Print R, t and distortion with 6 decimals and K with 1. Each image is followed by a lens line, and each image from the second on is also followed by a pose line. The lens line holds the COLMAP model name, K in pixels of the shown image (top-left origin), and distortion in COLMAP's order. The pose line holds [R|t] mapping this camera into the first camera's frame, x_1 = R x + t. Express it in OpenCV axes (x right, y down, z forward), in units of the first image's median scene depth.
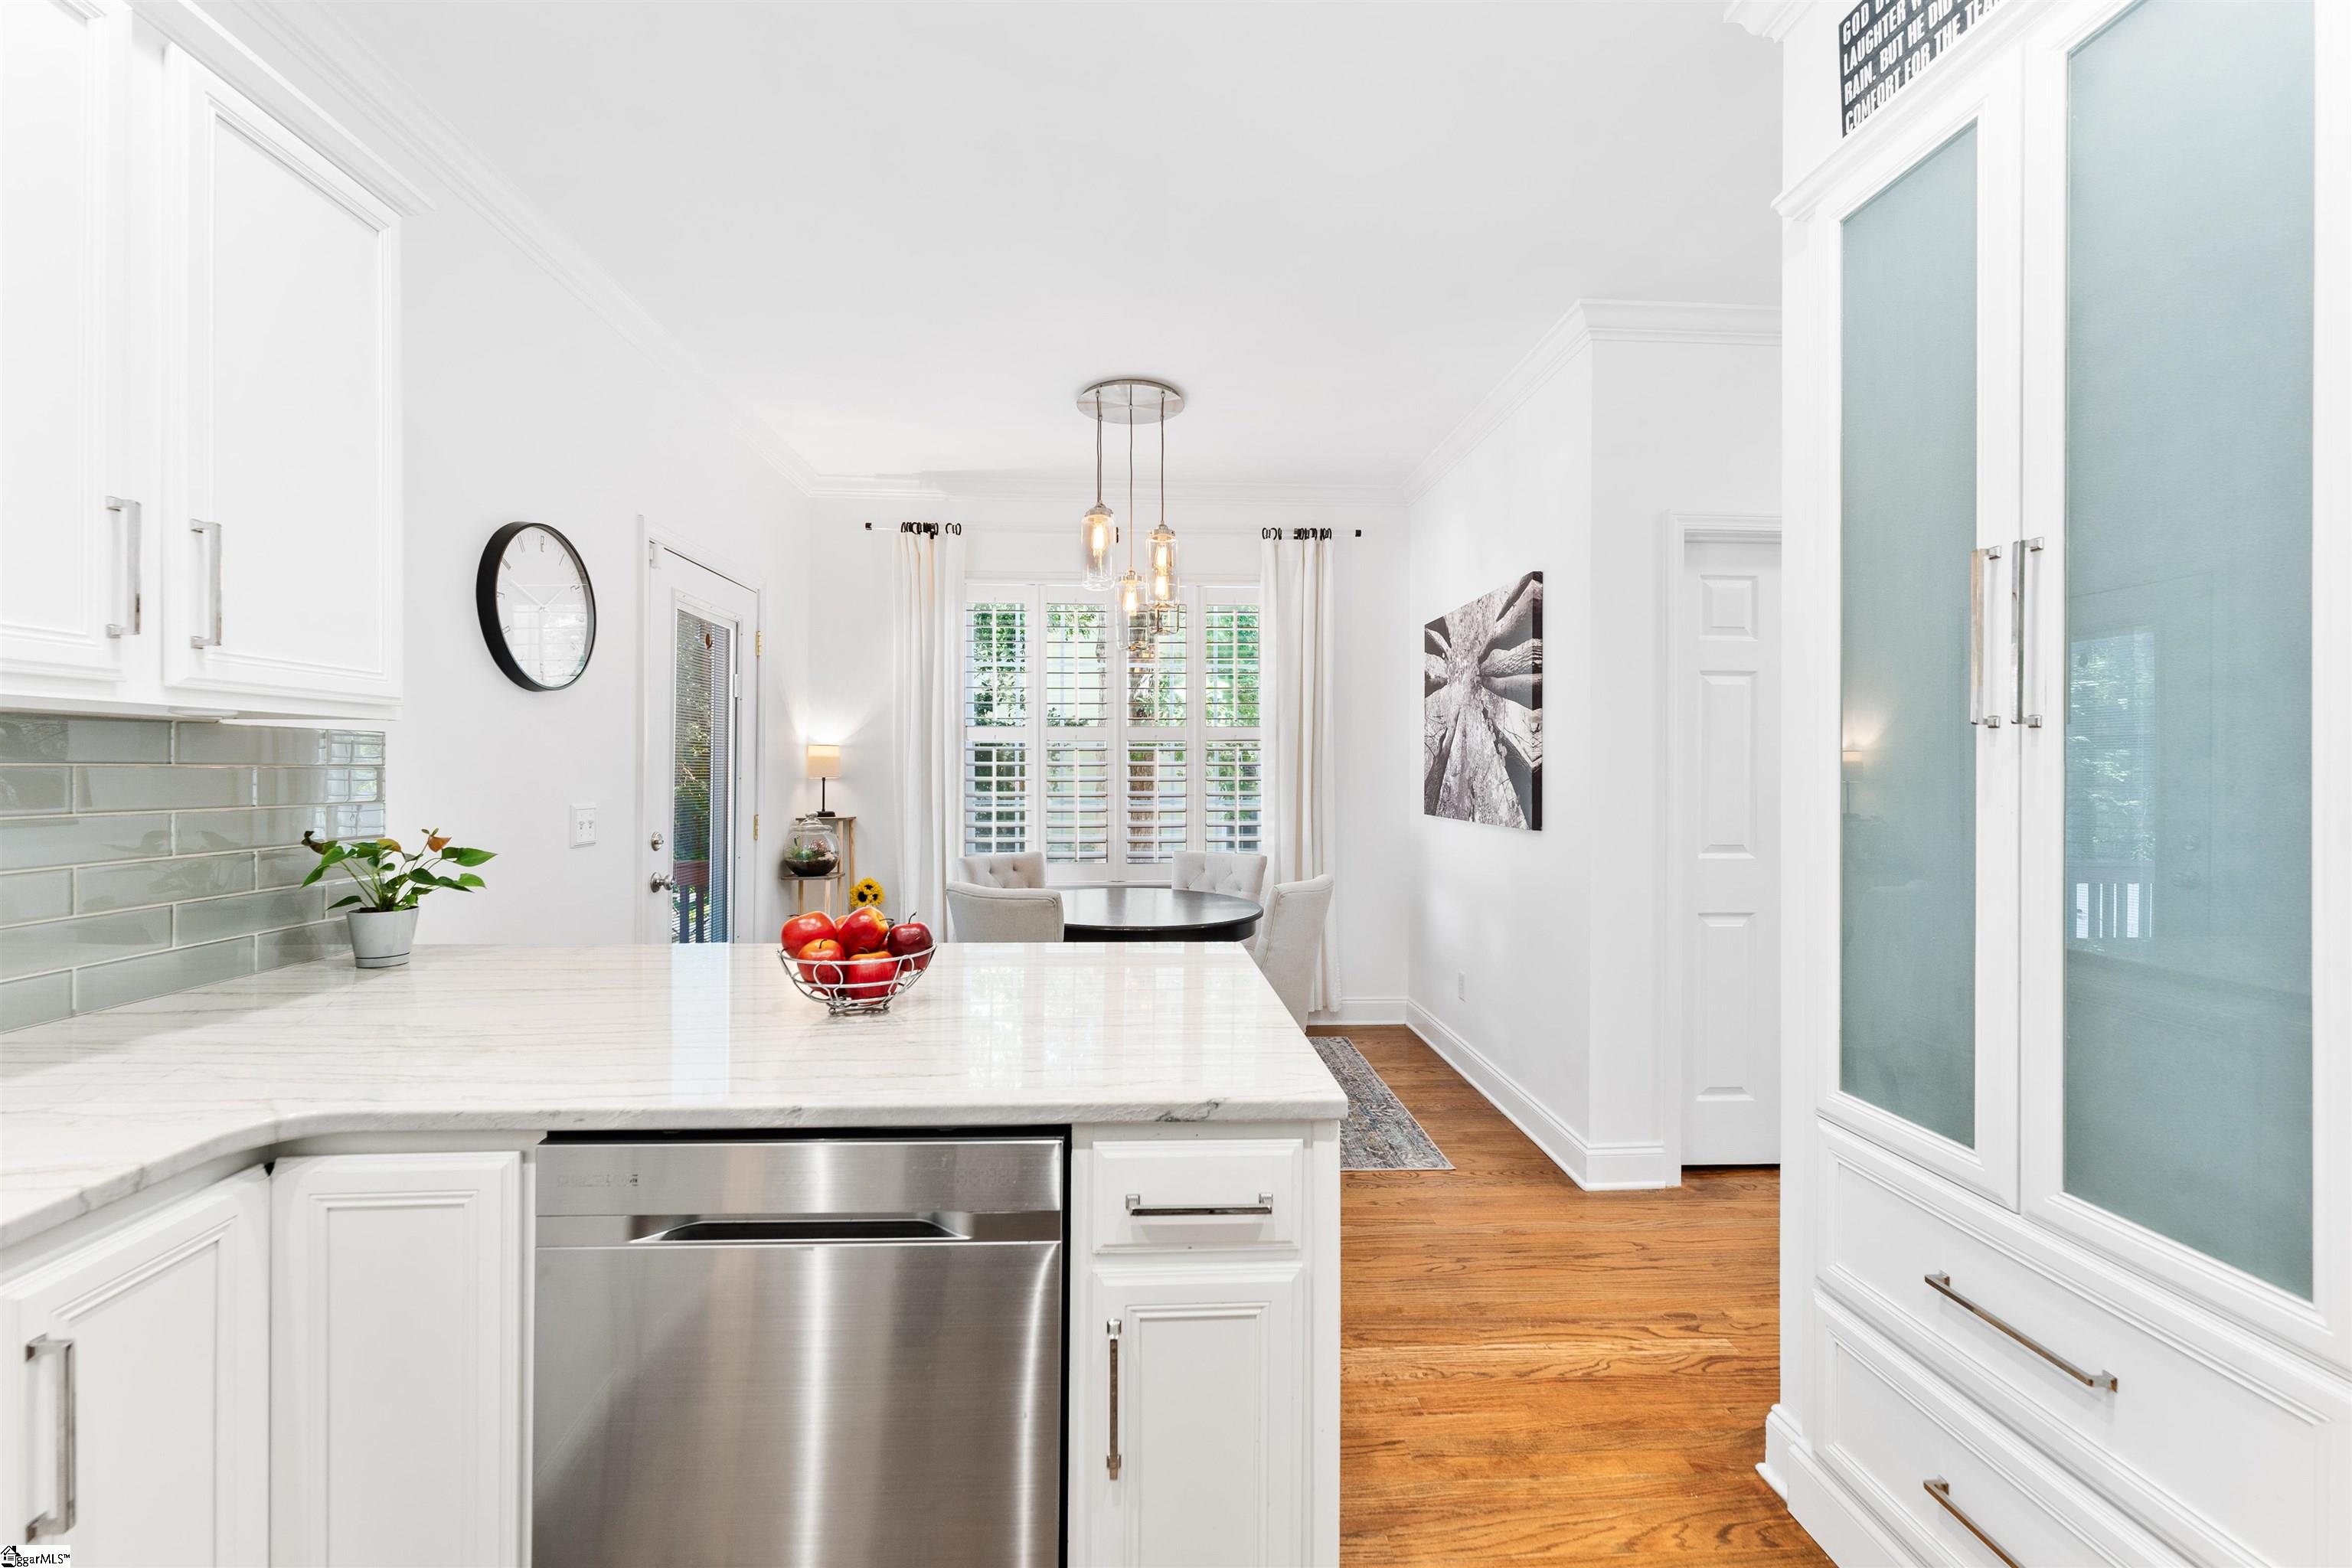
lens RADIAL K [[943.7, 0, 1177.6], [0, 943.7, 771.9], [0, 0, 1]] dist [0.002921, -0.003118]
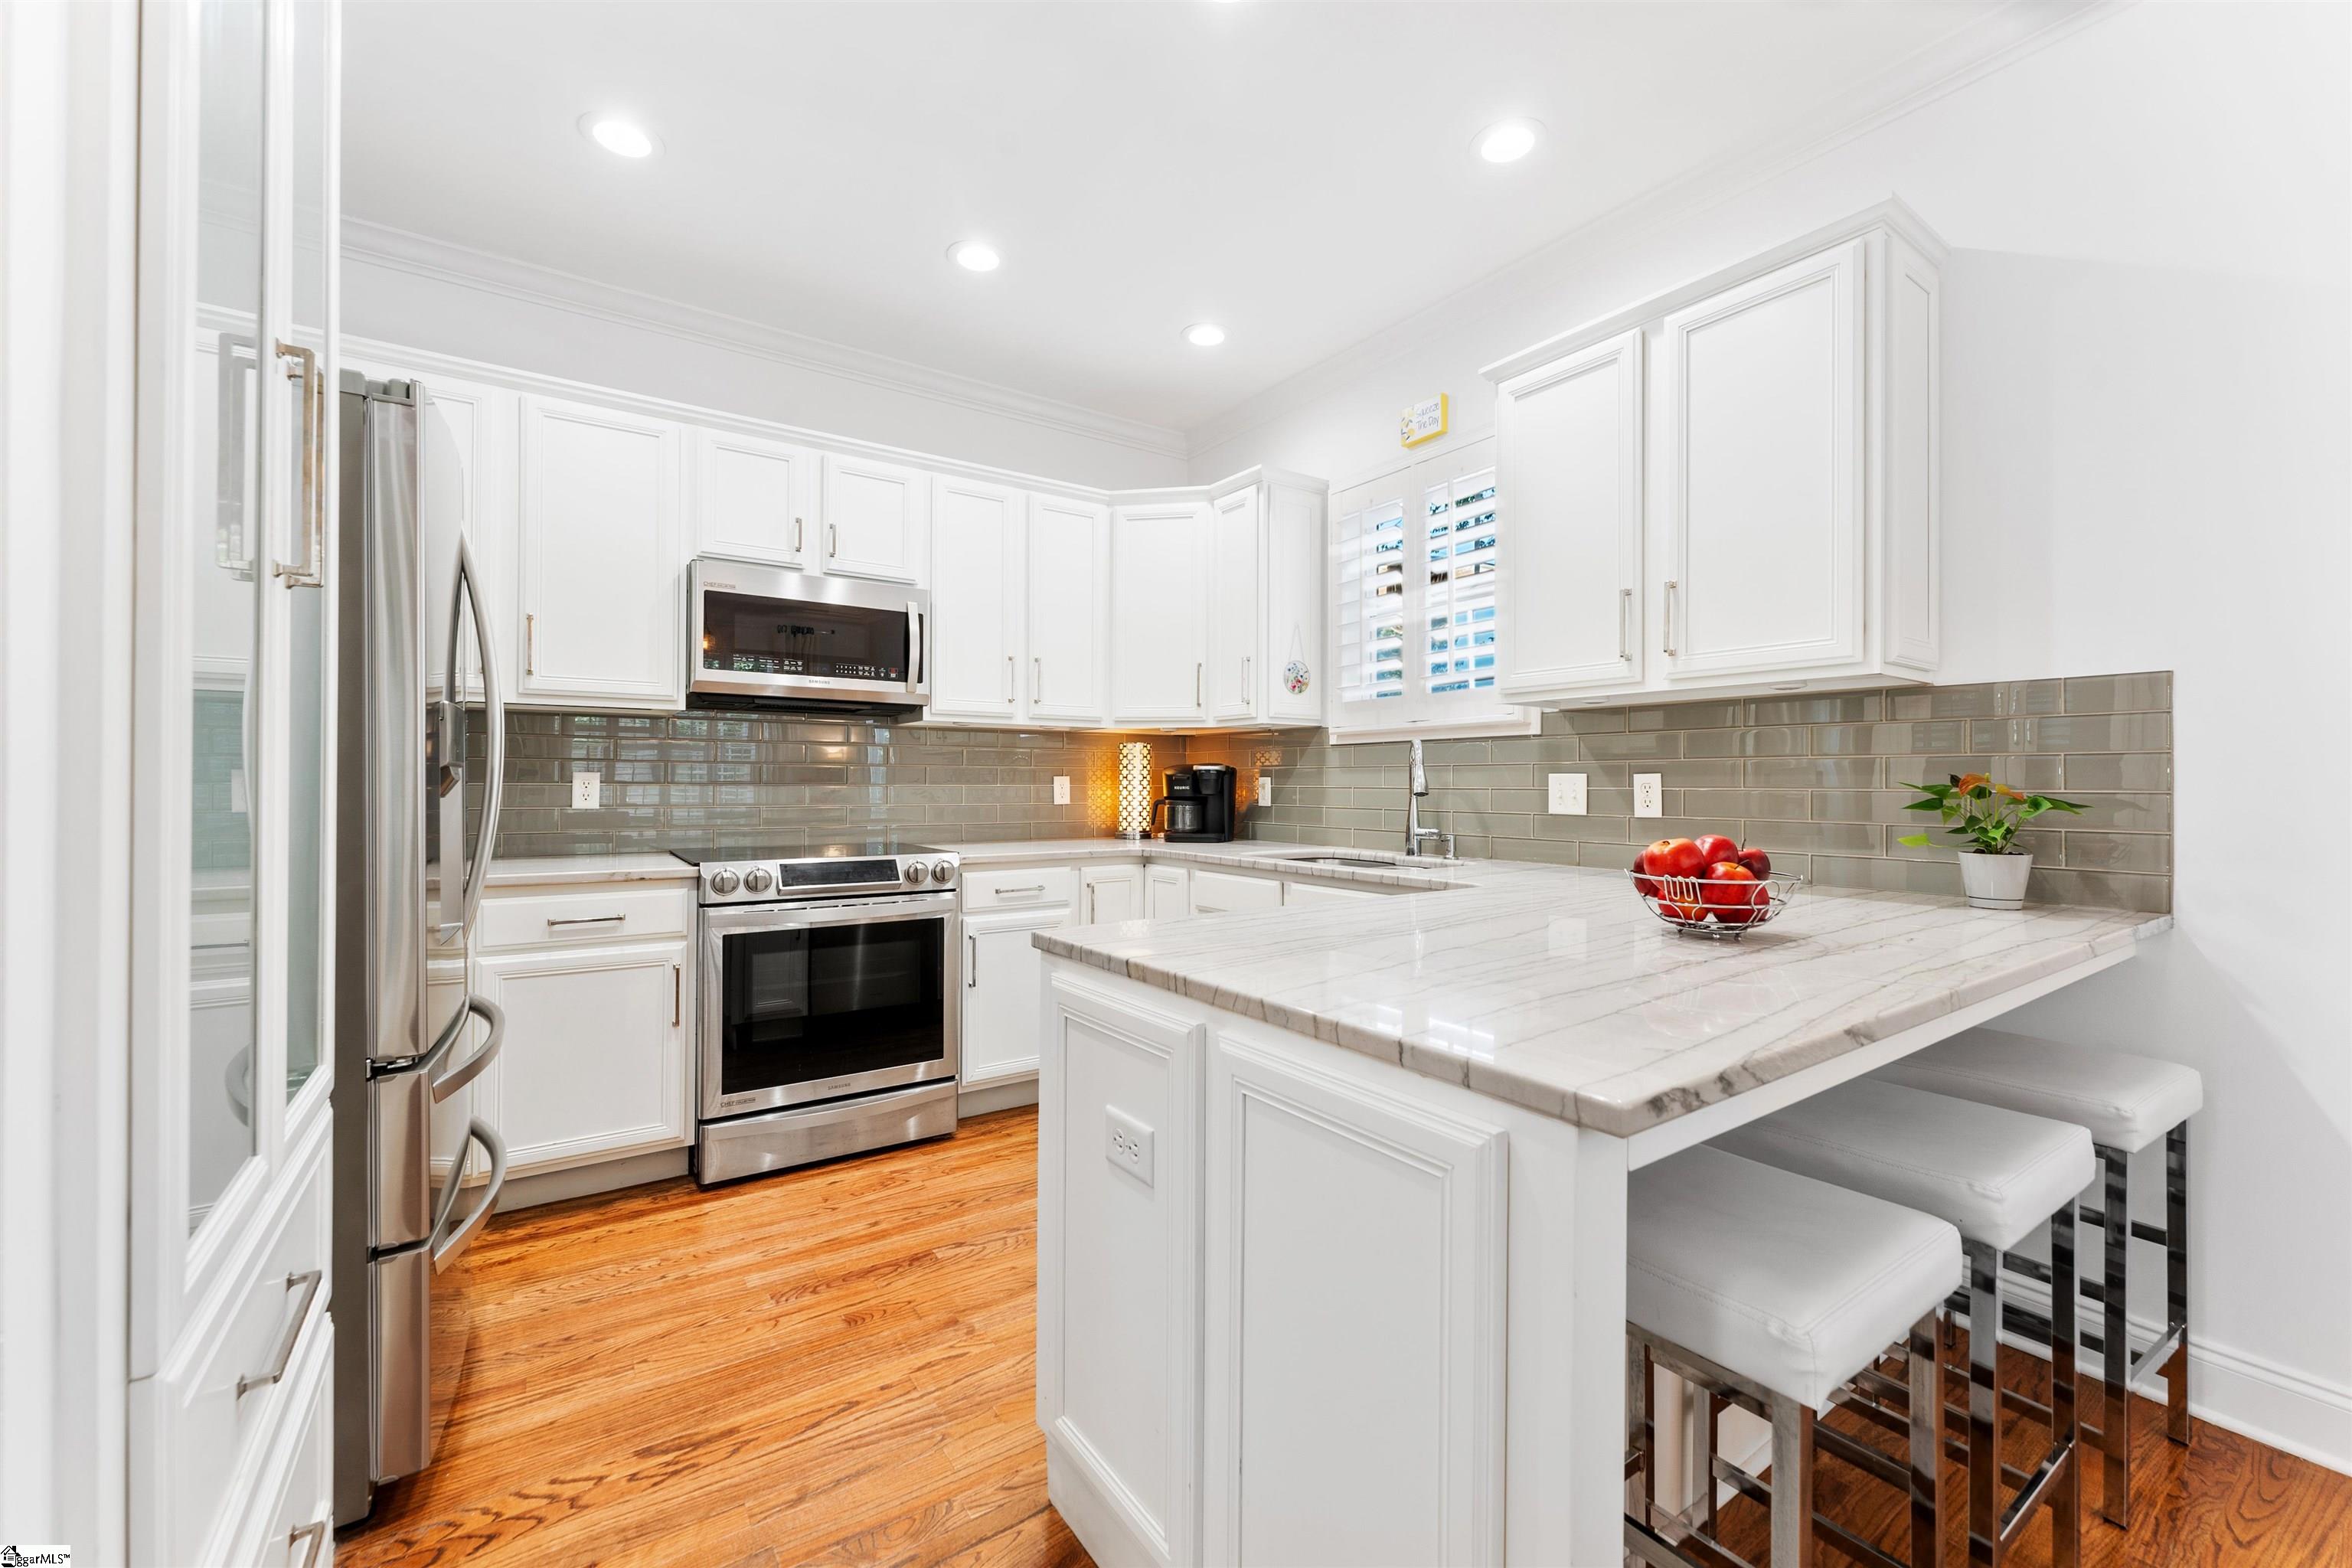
lens RADIAL K [[943.7, 0, 1171.5], [0, 943.7, 775.8], [0, 0, 1]] dist [0.002921, -0.003118]
pose [[-0.857190, -0.010489, -0.514893, 0.460342], [-0.007859, 0.999943, -0.007287, 0.079566], [0.514940, -0.002200, -0.857224, 1.479180]]
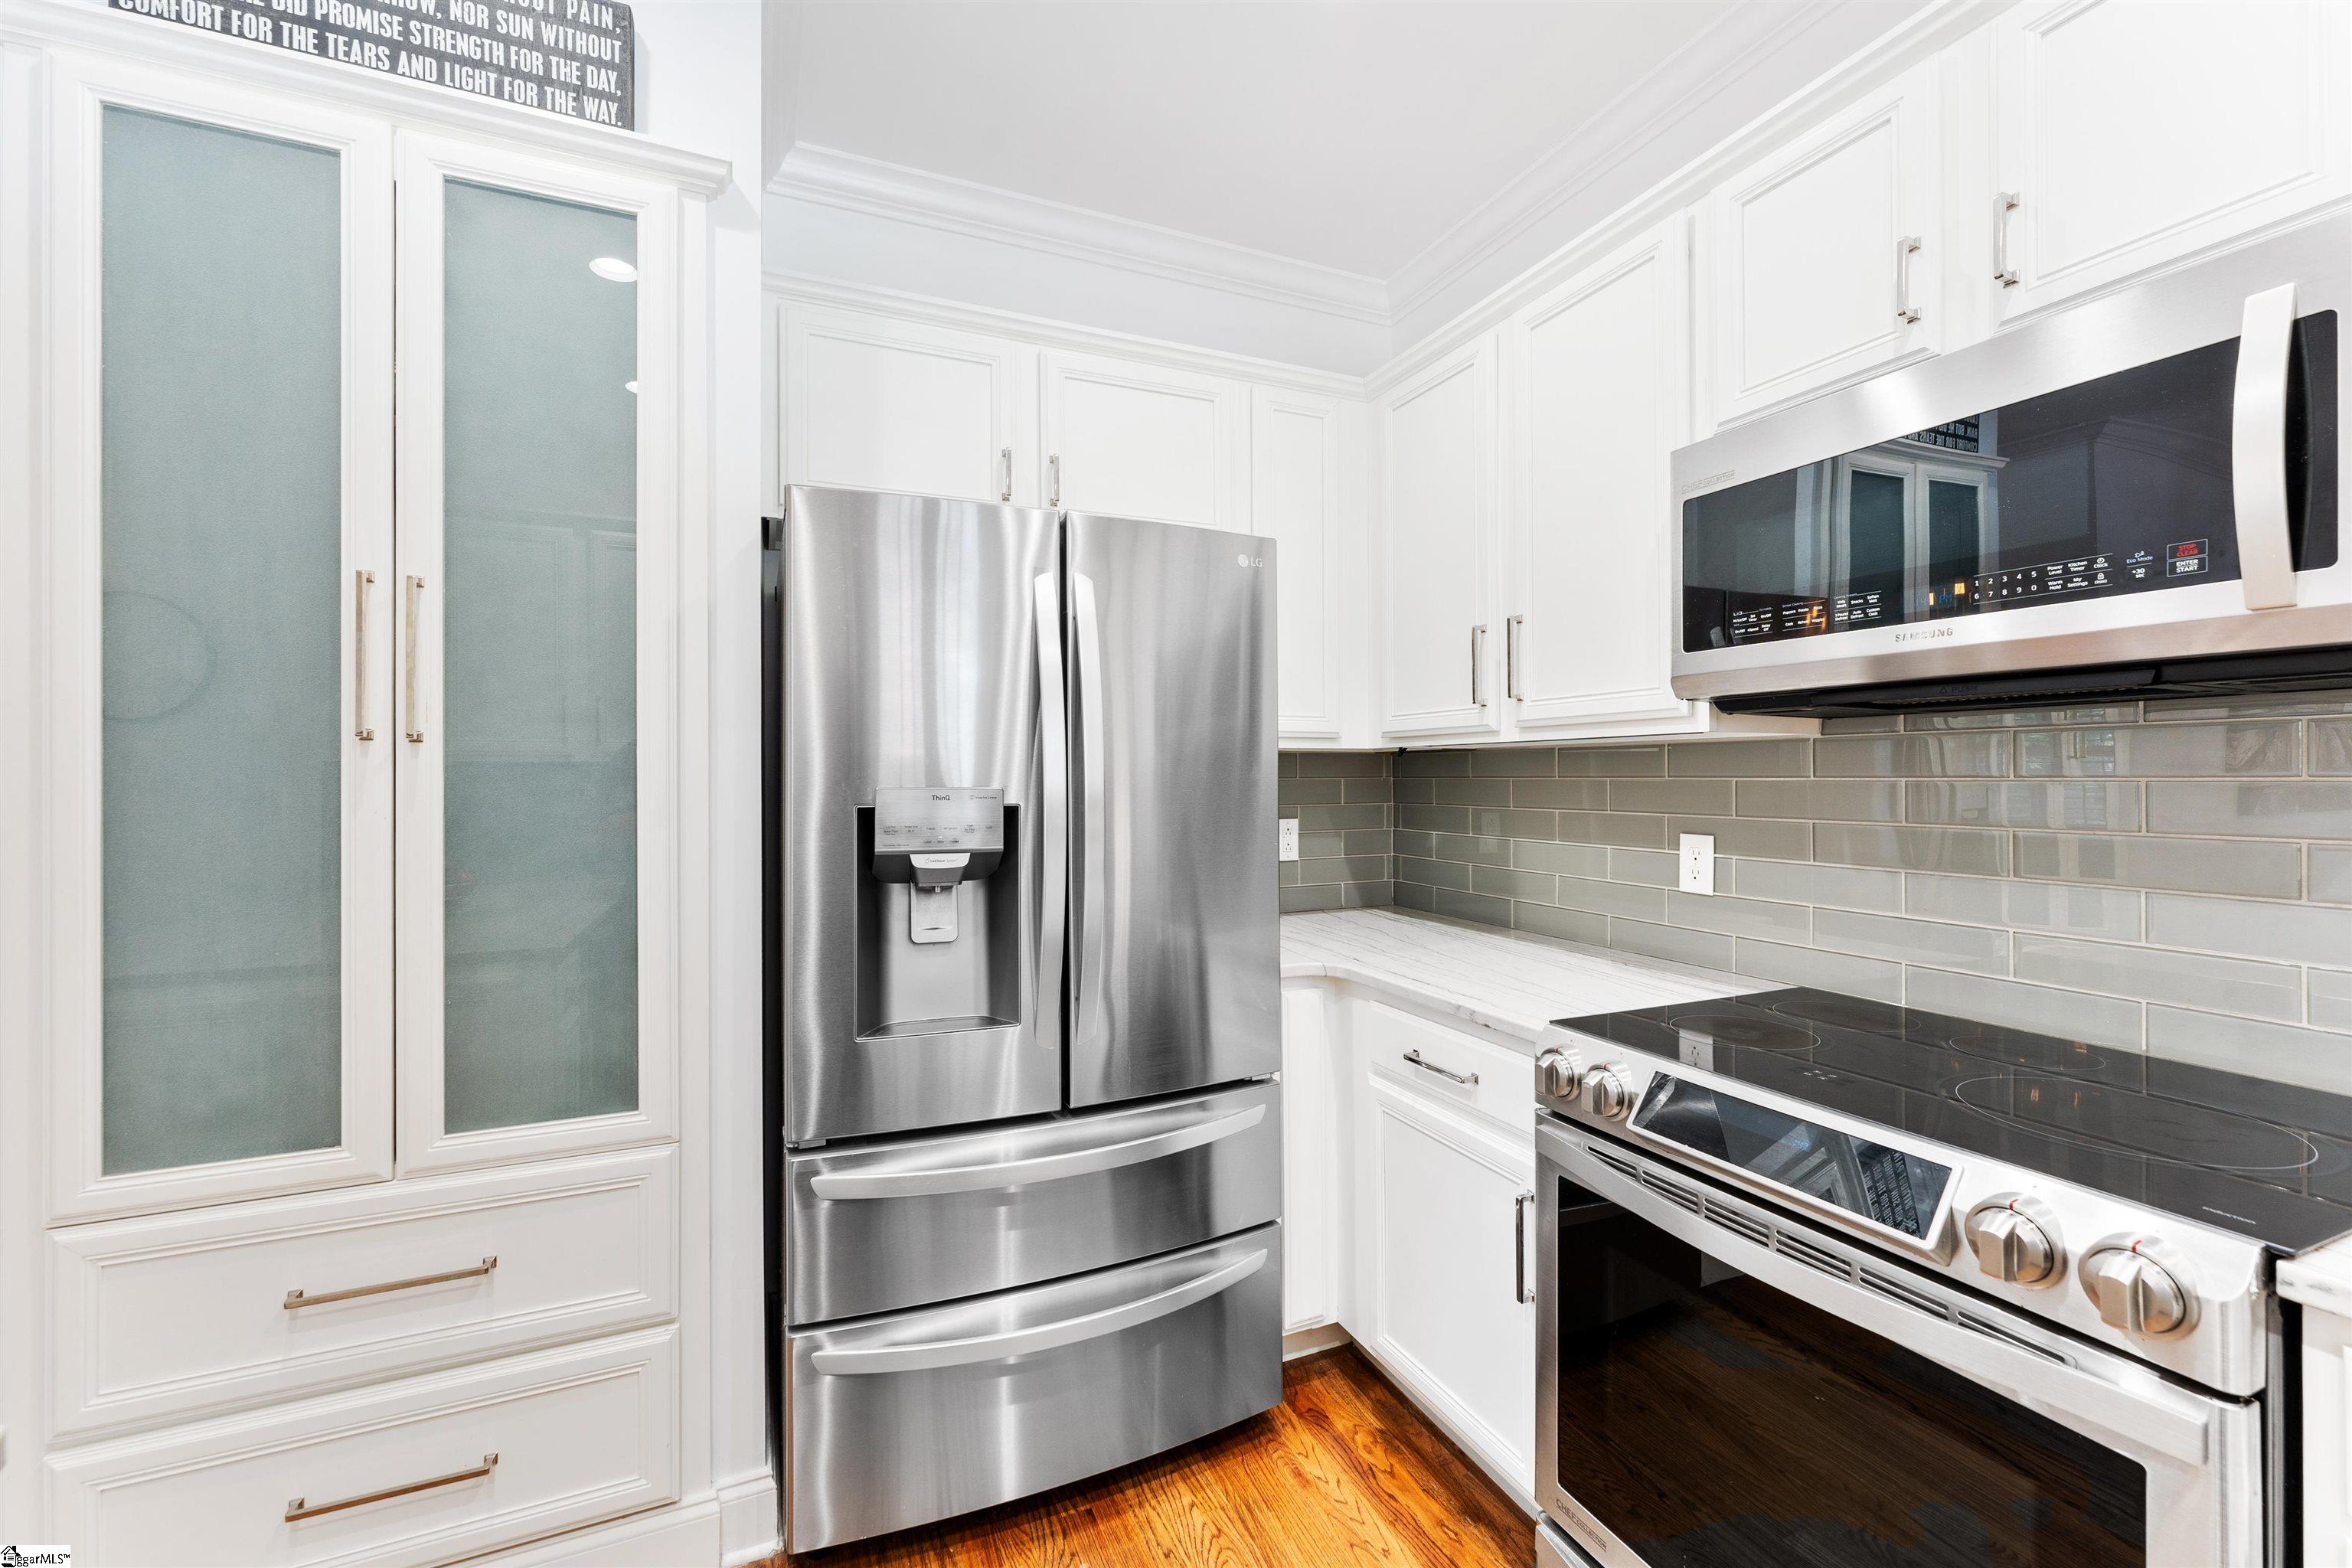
lens RADIAL K [[943.7, 0, 1176.7], [0, 943.7, 771.2], [0, 0, 1]] dist [0.002921, -0.003118]
pose [[-0.359558, 0.001417, 0.933122, -0.330232], [0.002103, 0.999998, -0.000709, -0.006150], [-0.933120, 0.001707, -0.359560, 0.373721]]
